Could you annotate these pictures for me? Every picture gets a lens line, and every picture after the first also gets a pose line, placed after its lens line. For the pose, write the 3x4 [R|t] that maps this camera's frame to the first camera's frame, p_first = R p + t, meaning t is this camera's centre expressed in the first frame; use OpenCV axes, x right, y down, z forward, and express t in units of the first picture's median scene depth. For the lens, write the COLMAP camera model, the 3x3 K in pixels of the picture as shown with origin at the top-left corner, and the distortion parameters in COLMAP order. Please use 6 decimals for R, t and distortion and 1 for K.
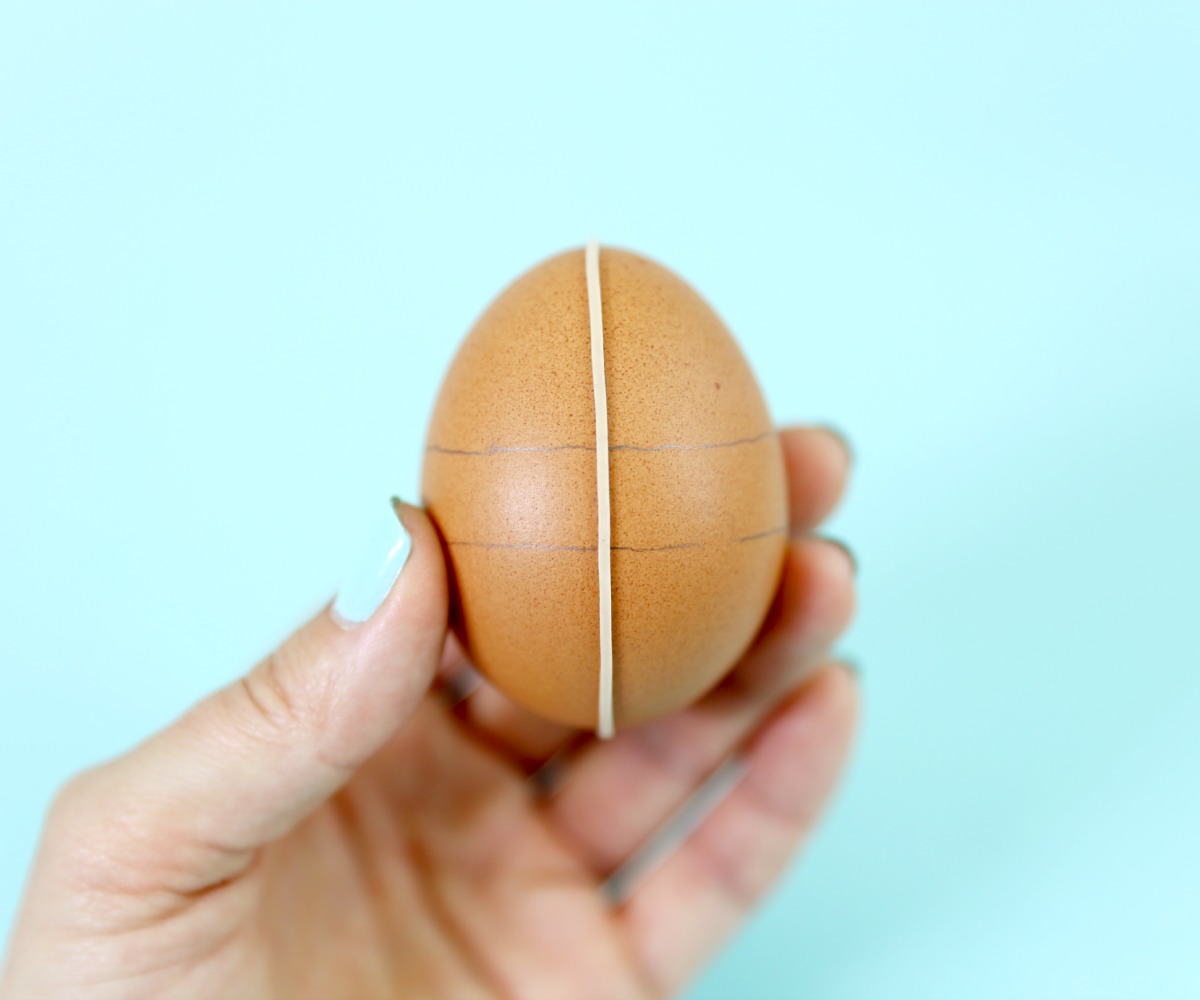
lens RADIAL K [[2580.0, 0, 600.0], [0, 2580.0, 500.0], [0, 0, 1]] dist [-0.000109, 0.014619]
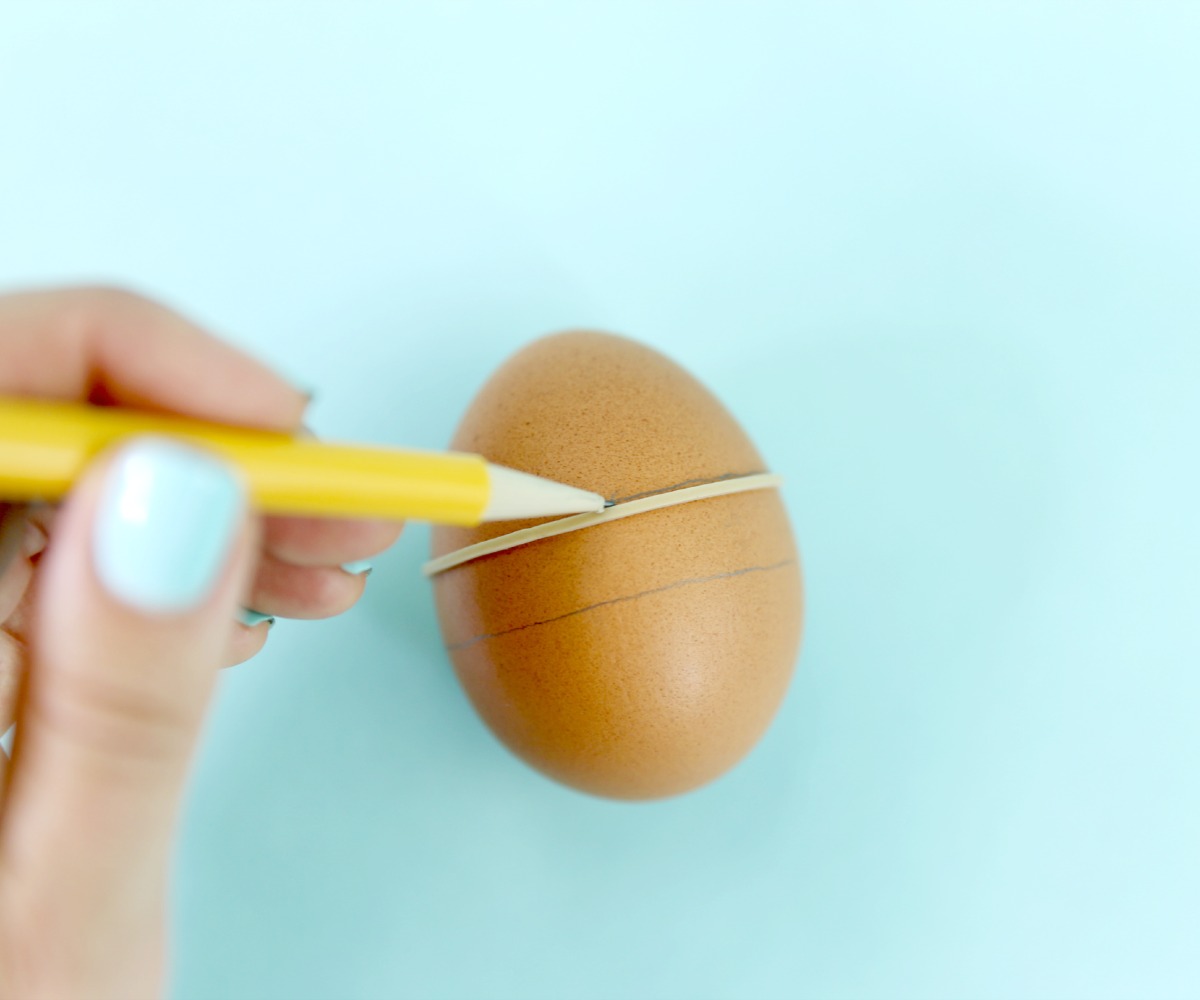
lens RADIAL K [[2580.0, 0, 600.0], [0, 2580.0, 500.0], [0, 0, 1]] dist [-0.000109, 0.014619]
pose [[0.753519, -0.128263, 0.644793, -0.688747], [0.280123, 0.949935, -0.138396, 0.116109], [-0.594760, 0.284906, 0.751724, 0.253351]]
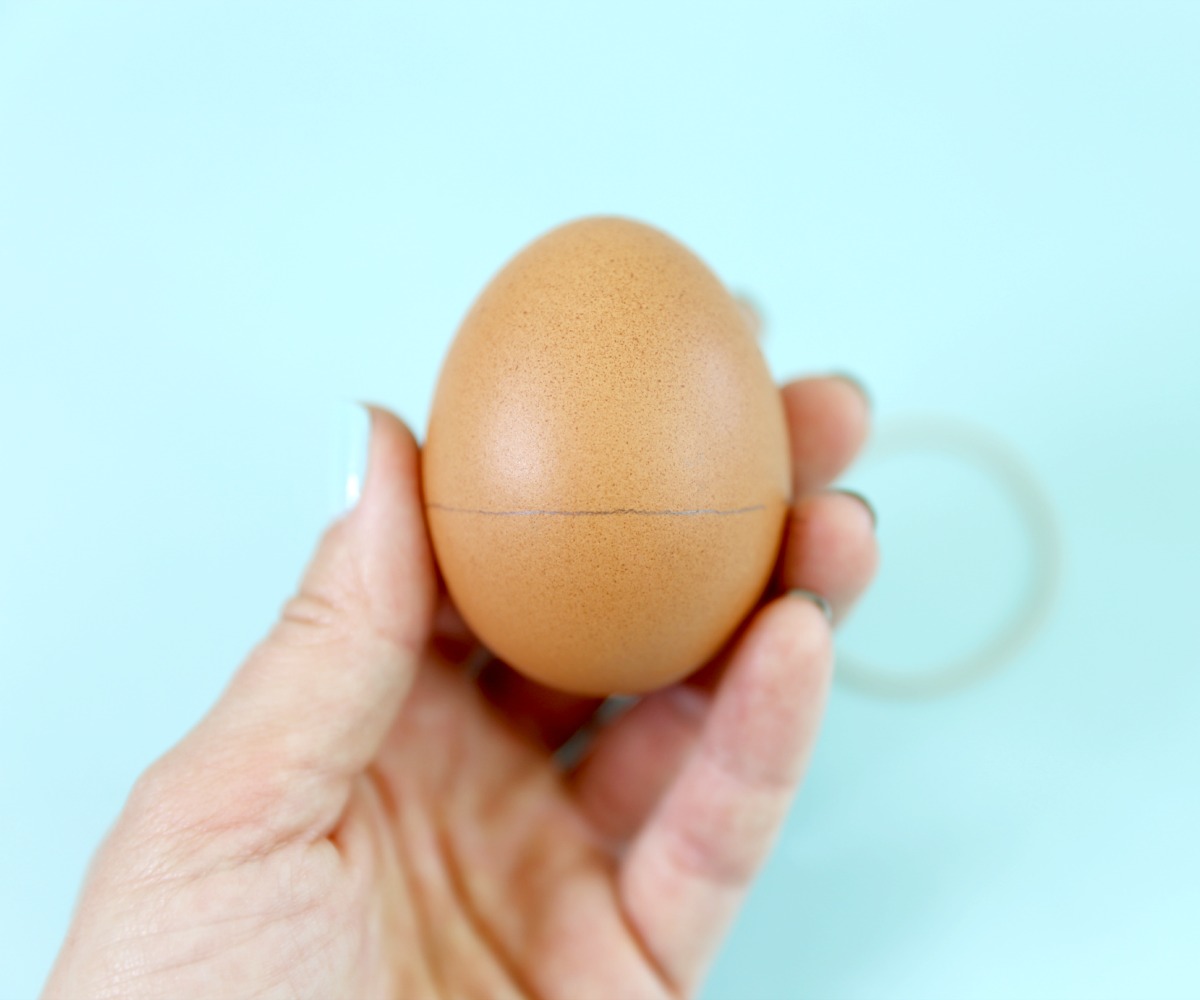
lens RADIAL K [[2580.0, 0, 600.0], [0, 2580.0, 500.0], [0, 0, 1]] dist [-0.000109, 0.014619]
pose [[0.891668, -0.022153, 0.452148, -0.483569], [0.026043, 0.999658, -0.002380, 0.015299], [-0.451940, 0.013897, 0.891940, 0.111162]]
